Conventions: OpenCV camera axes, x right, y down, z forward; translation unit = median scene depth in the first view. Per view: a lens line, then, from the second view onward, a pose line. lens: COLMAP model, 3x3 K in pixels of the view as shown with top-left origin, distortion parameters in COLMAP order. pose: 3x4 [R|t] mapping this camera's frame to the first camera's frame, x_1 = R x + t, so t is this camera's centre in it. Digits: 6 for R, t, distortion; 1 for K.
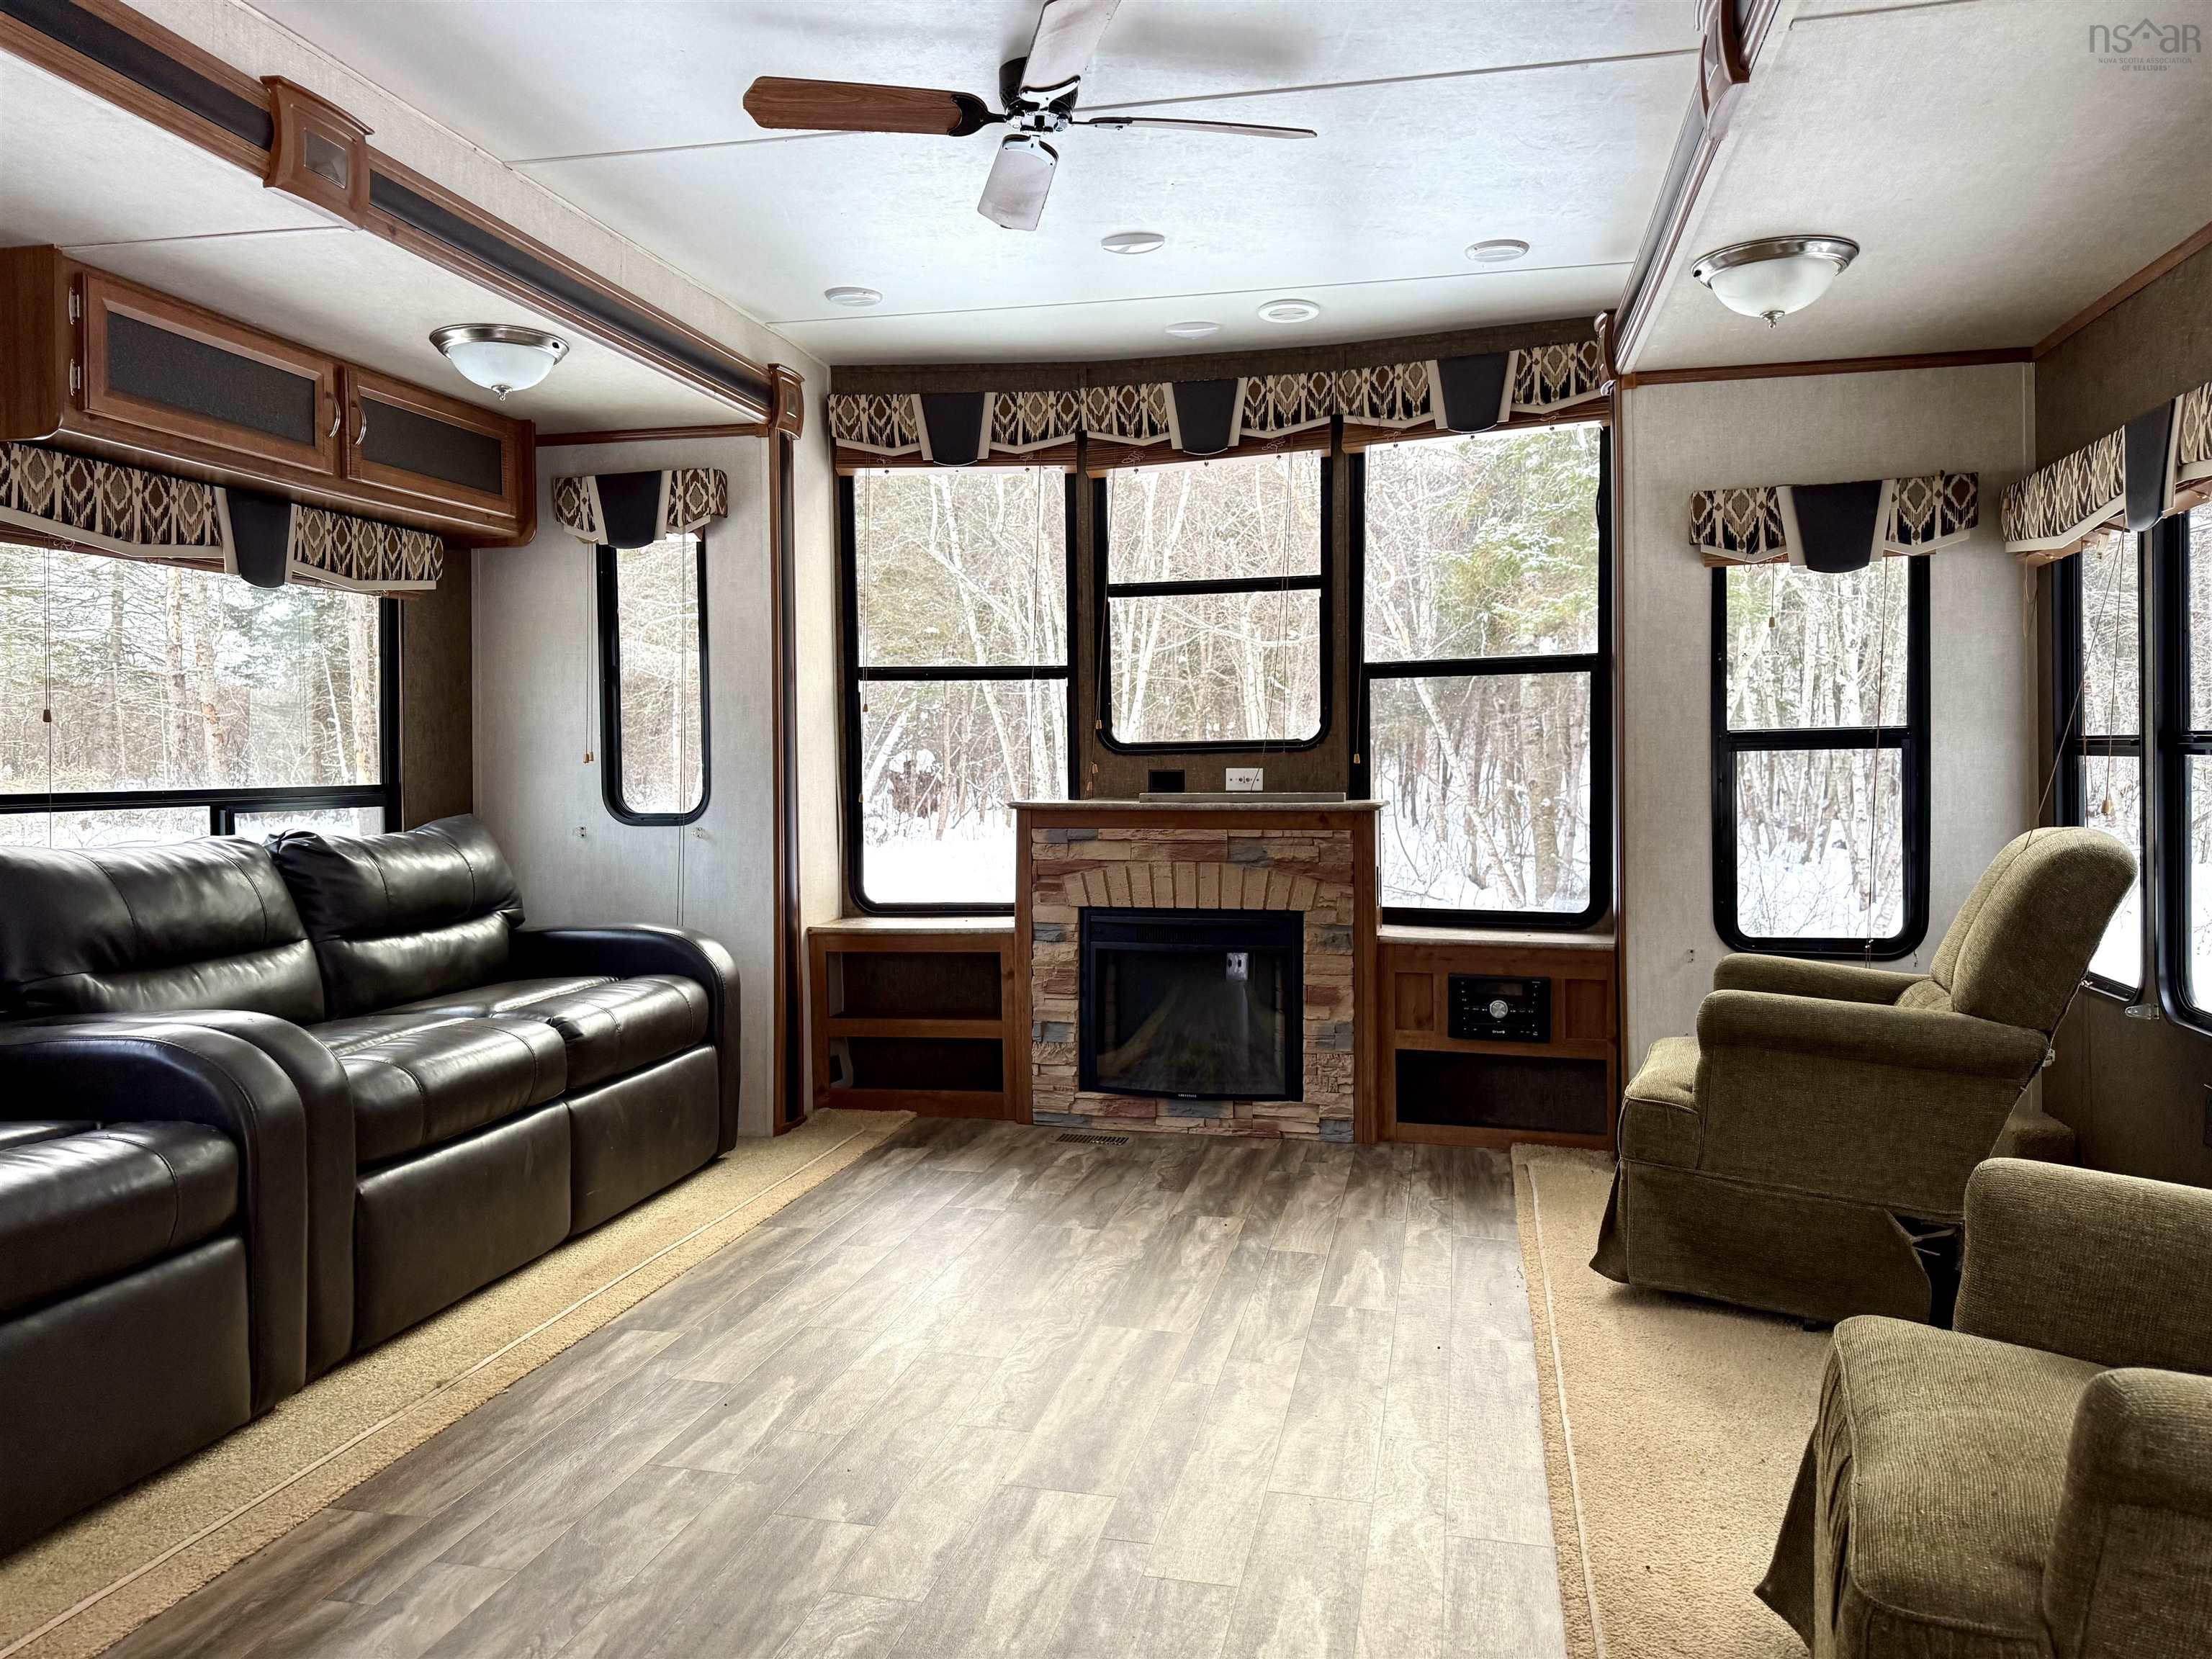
lens RADIAL K [[1559.8, 0, 1117.6], [0, 1559.8, 842.3], [0, 0, 1]] dist [0.042651, -0.052785]
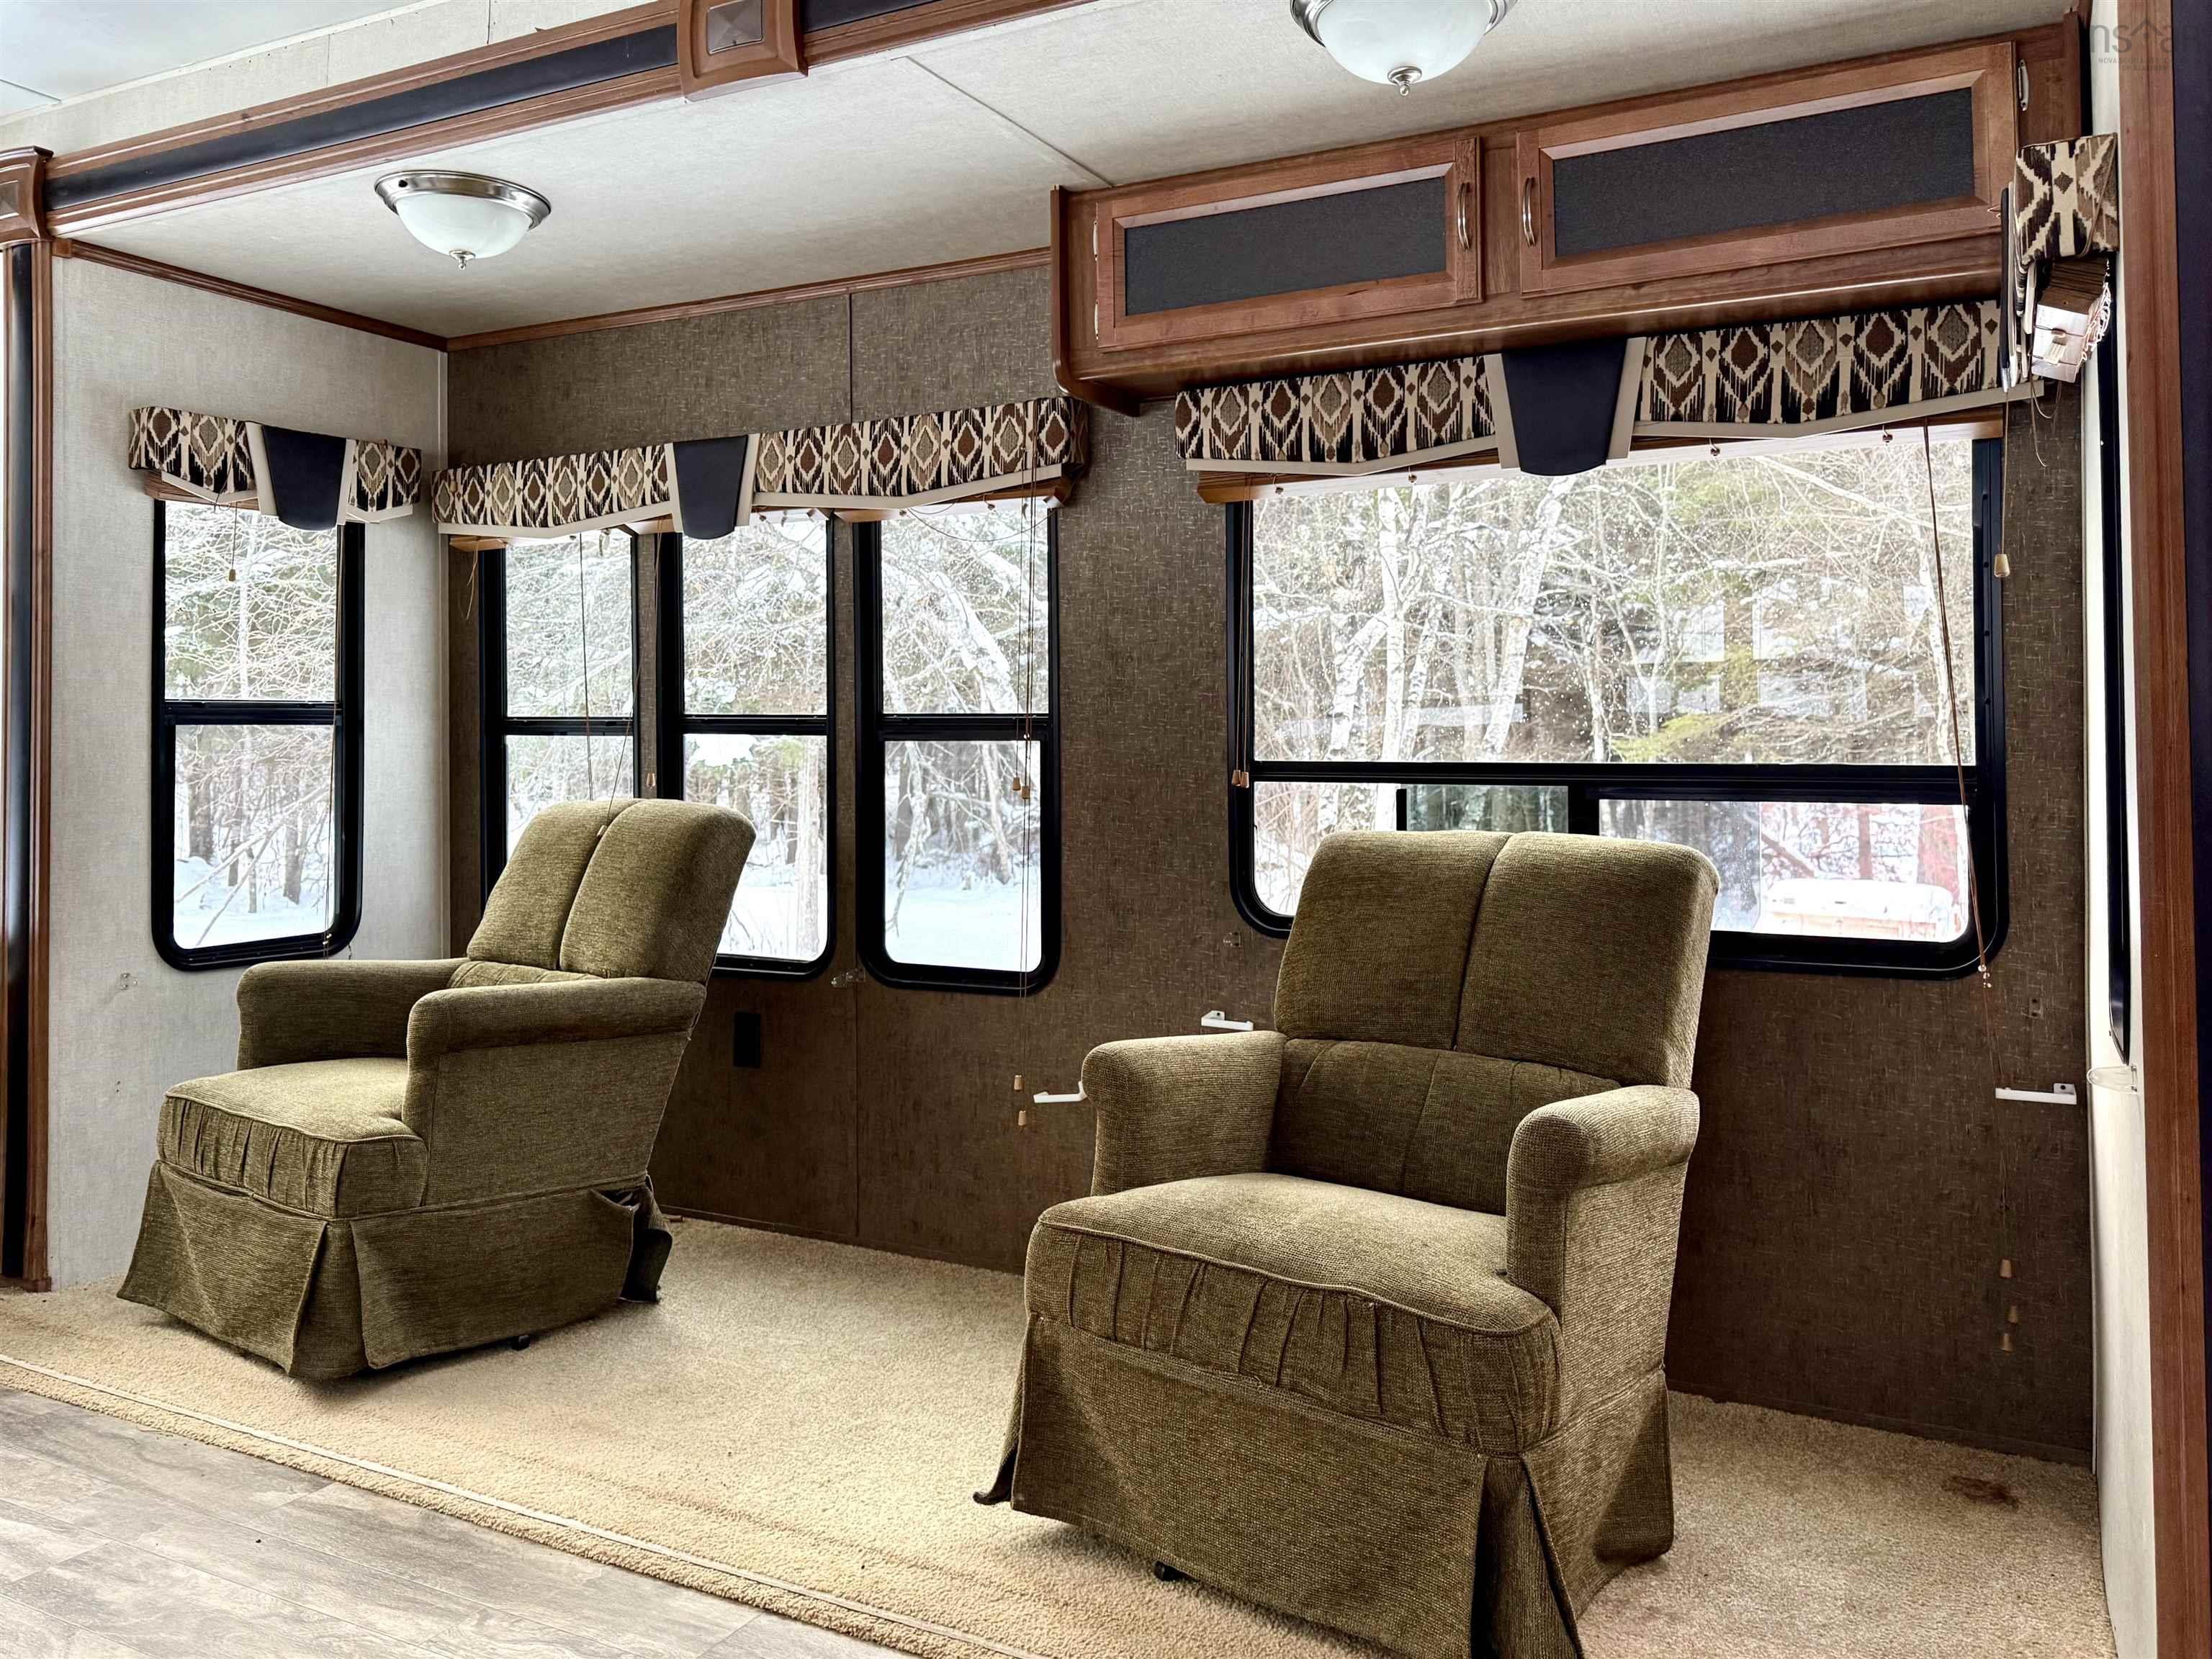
lens RADIAL K [[1647.3, 0, 1119.0], [0, 1647.3, 695.6], [0, 0, 1]] dist [0.002408, -0.008658]
pose [[0.246790, 0.037883, 0.968328, -0.337468], [0.049578, 0.997433, -0.051657, -0.003840], [-0.967800, 0.060756, 0.244279, 0.316331]]
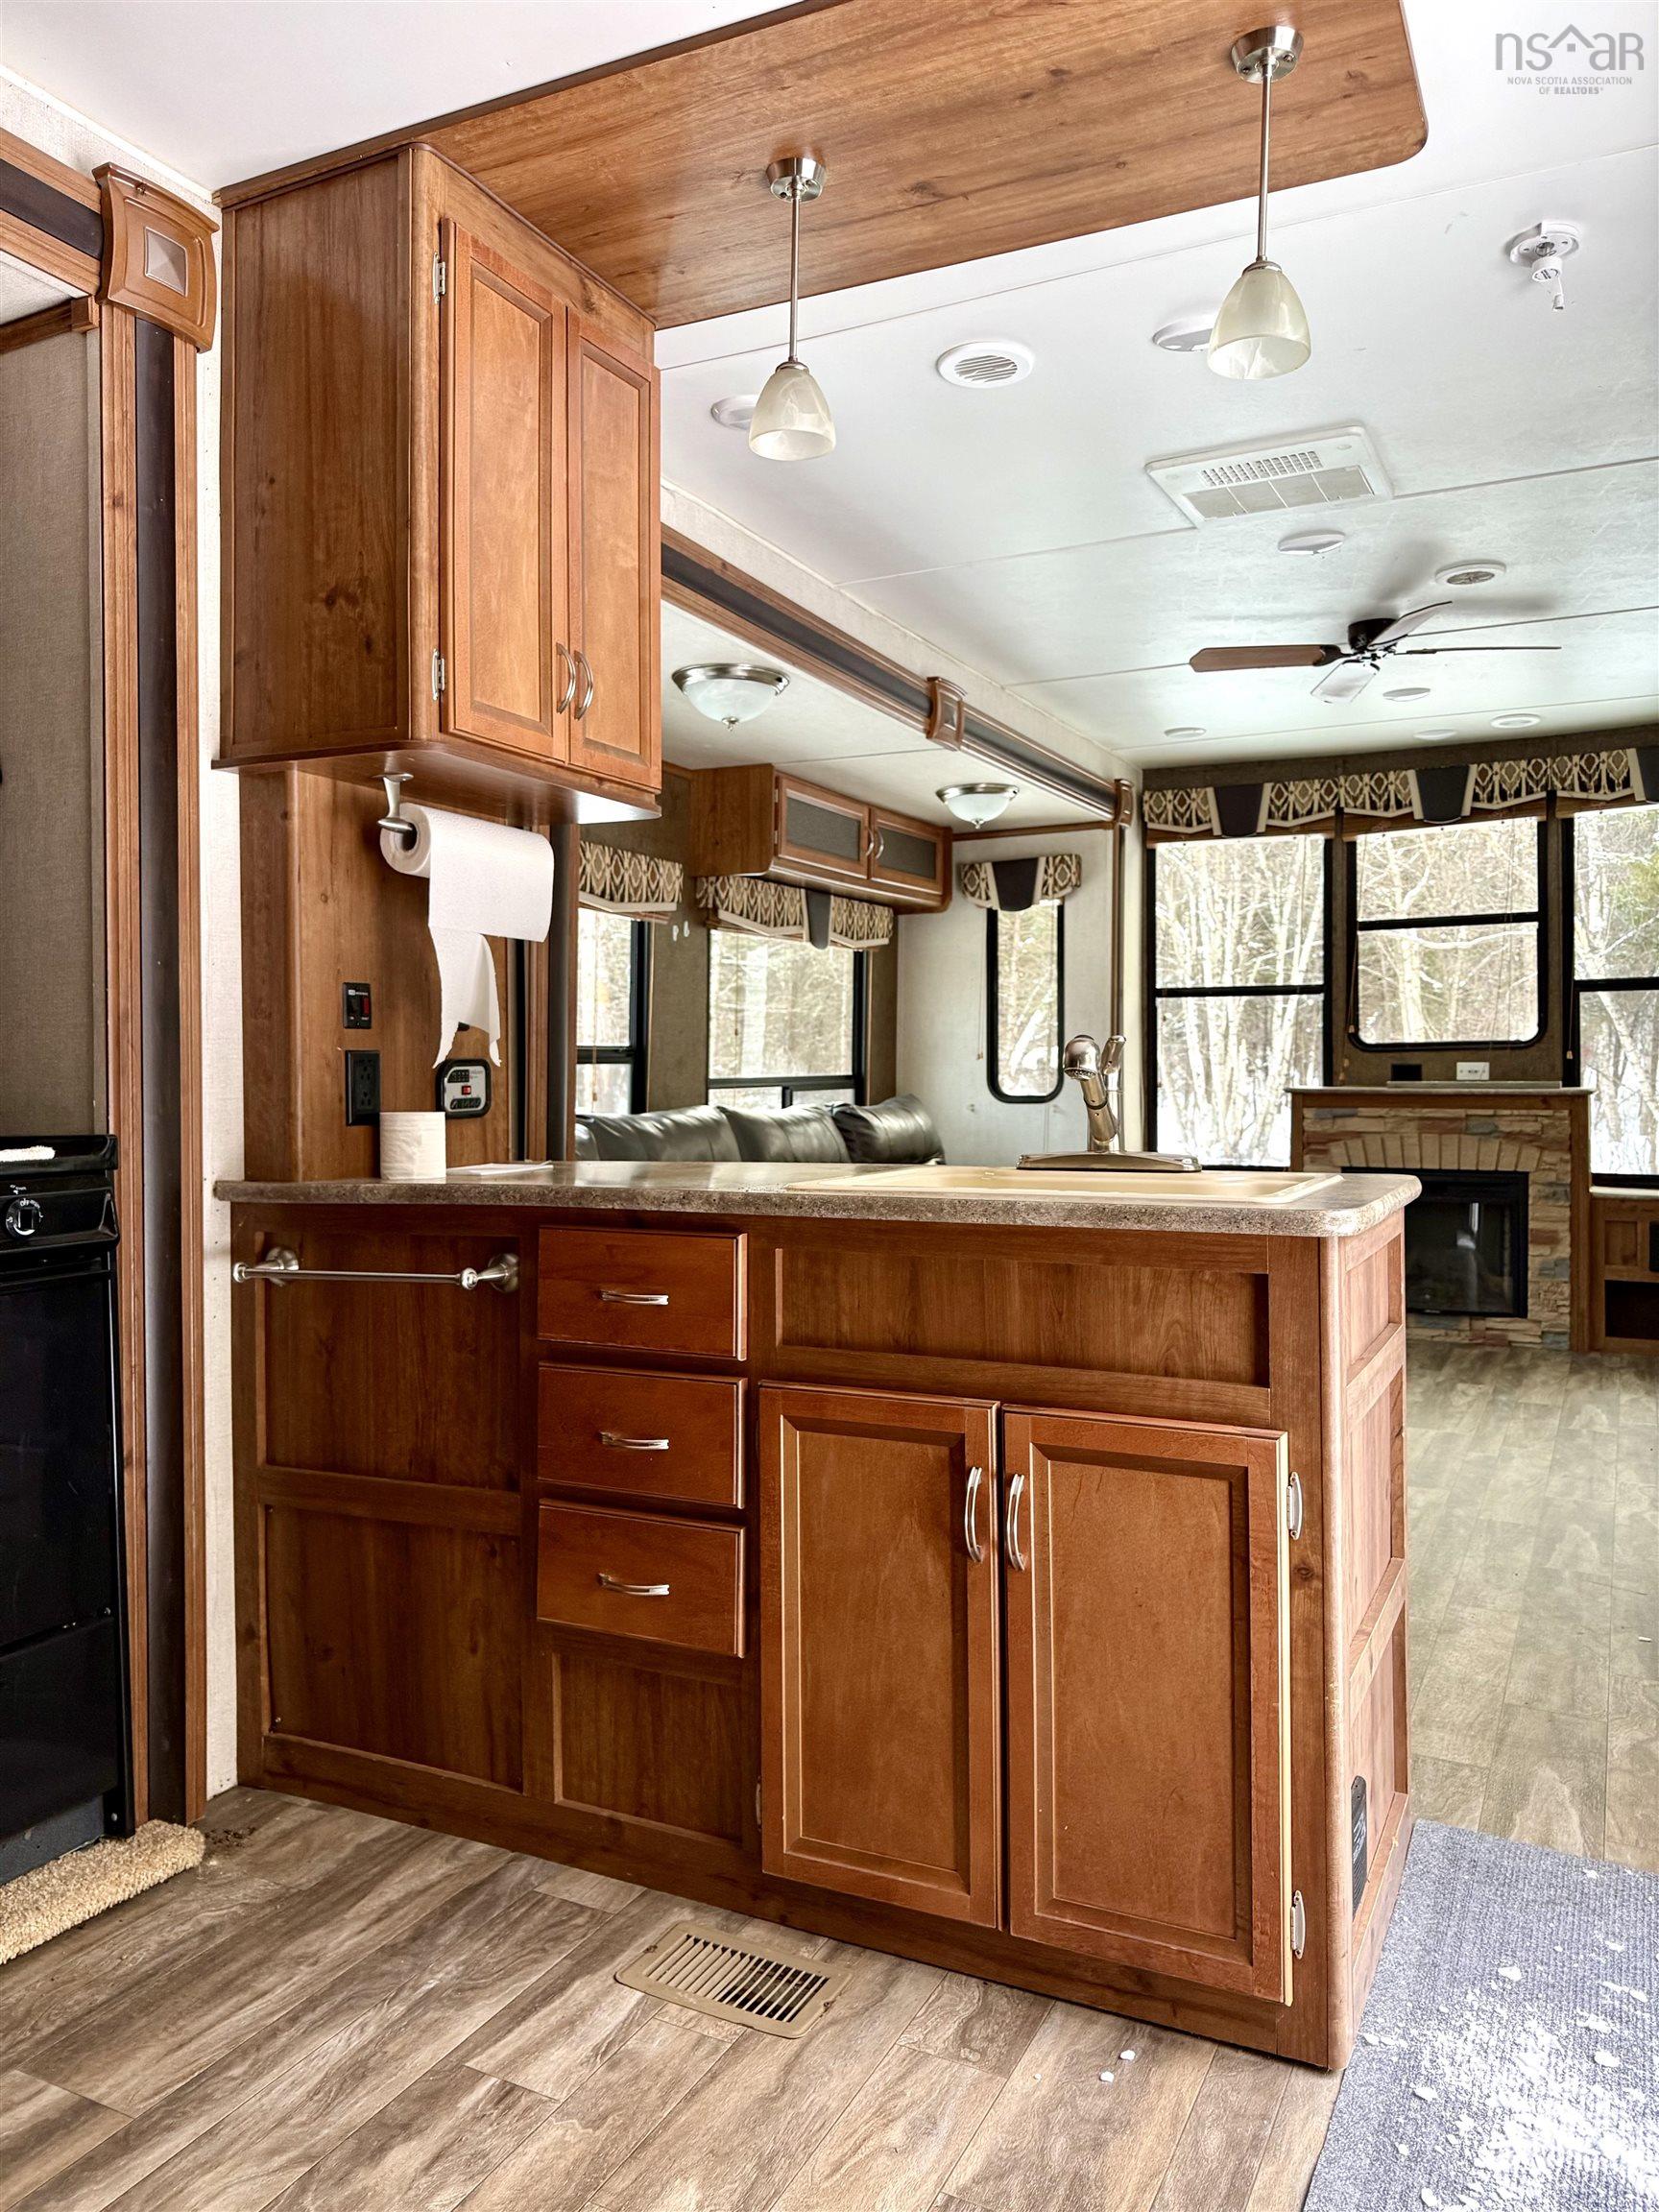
lens RADIAL K [[1559.8, 0, 816.3], [0, 1559.8, 1091.4], [0, 0, 1]] dist [0.042651, -0.052785]
pose [[0.965013, 0.002767, -0.262189, -0.128532], [-0.011914, 0.999374, -0.033302, 0.032053], [0.261932, 0.035261, 0.964442, -0.491332]]
